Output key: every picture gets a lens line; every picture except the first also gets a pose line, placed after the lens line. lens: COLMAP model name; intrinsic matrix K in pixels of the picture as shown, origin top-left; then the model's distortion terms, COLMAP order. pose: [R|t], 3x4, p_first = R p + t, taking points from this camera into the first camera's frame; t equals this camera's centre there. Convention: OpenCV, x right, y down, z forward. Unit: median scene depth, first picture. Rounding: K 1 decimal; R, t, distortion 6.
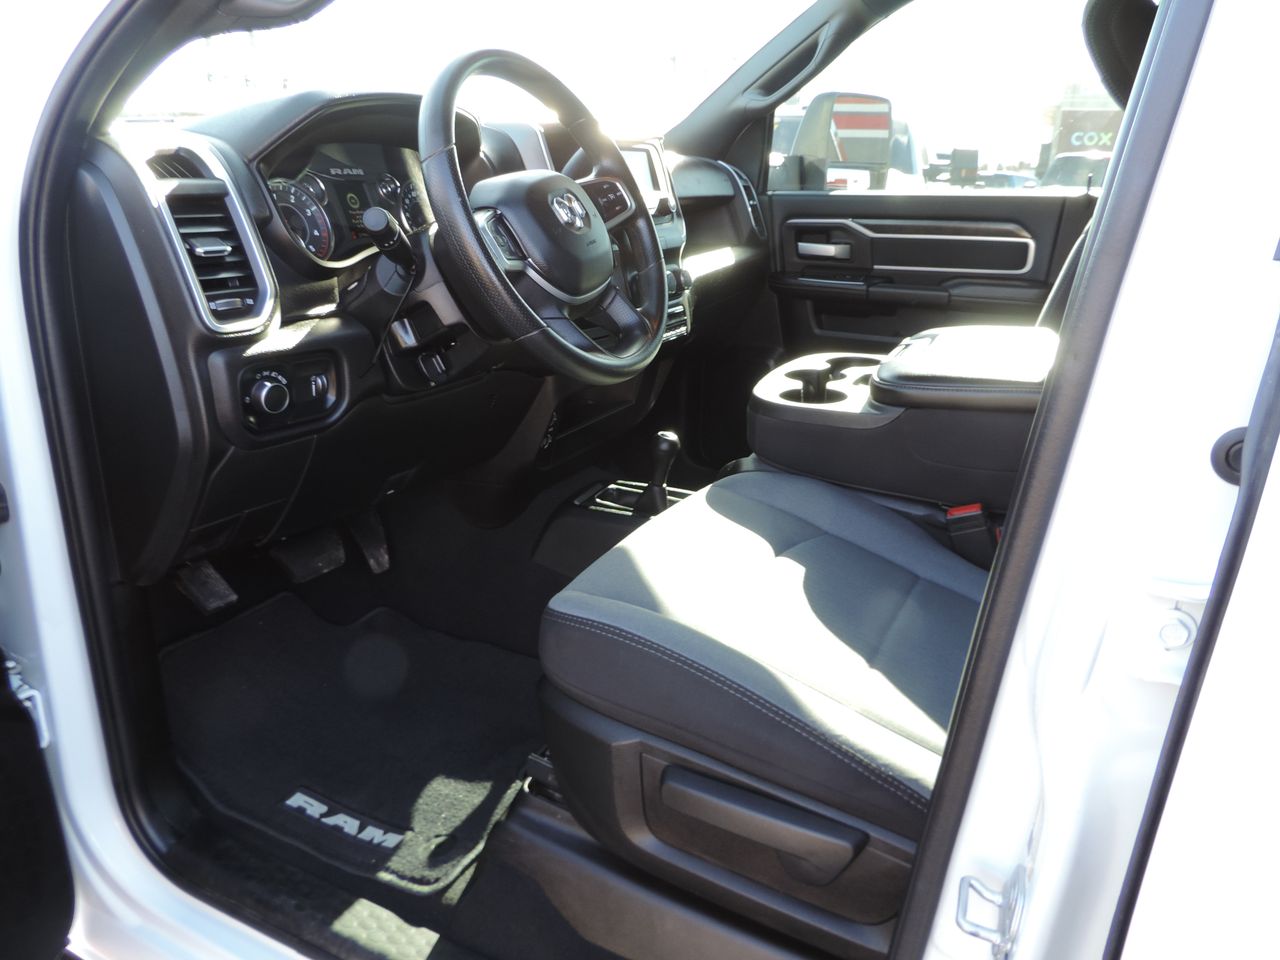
lens RADIAL K [[897.4, 0, 656.7], [0, 897.4, 499.6], [0, 0, 1]] dist [-0.062321, 0.036649]
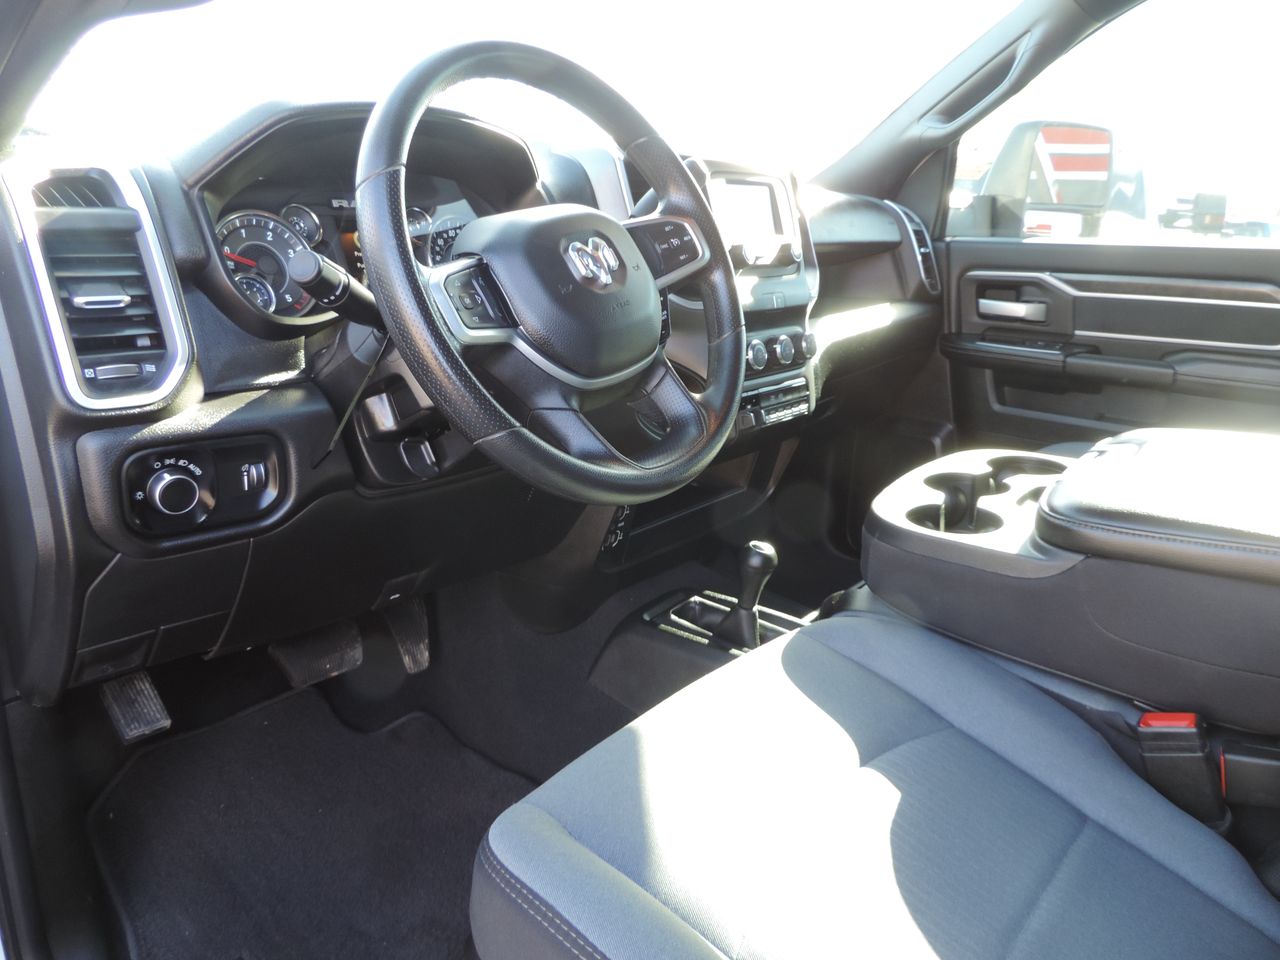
lens RADIAL K [[909.3, 0, 653.4], [0, 909.3, 482.5], [0, 0, 1]] dist [-0.040414, 0.026885]
pose [[0.975262, 0.074265, -0.208204, 0.097078], [-0.087287, 0.994715, -0.054057, -0.092267], [0.203089, 0.070893, 0.976590, 0.257151]]
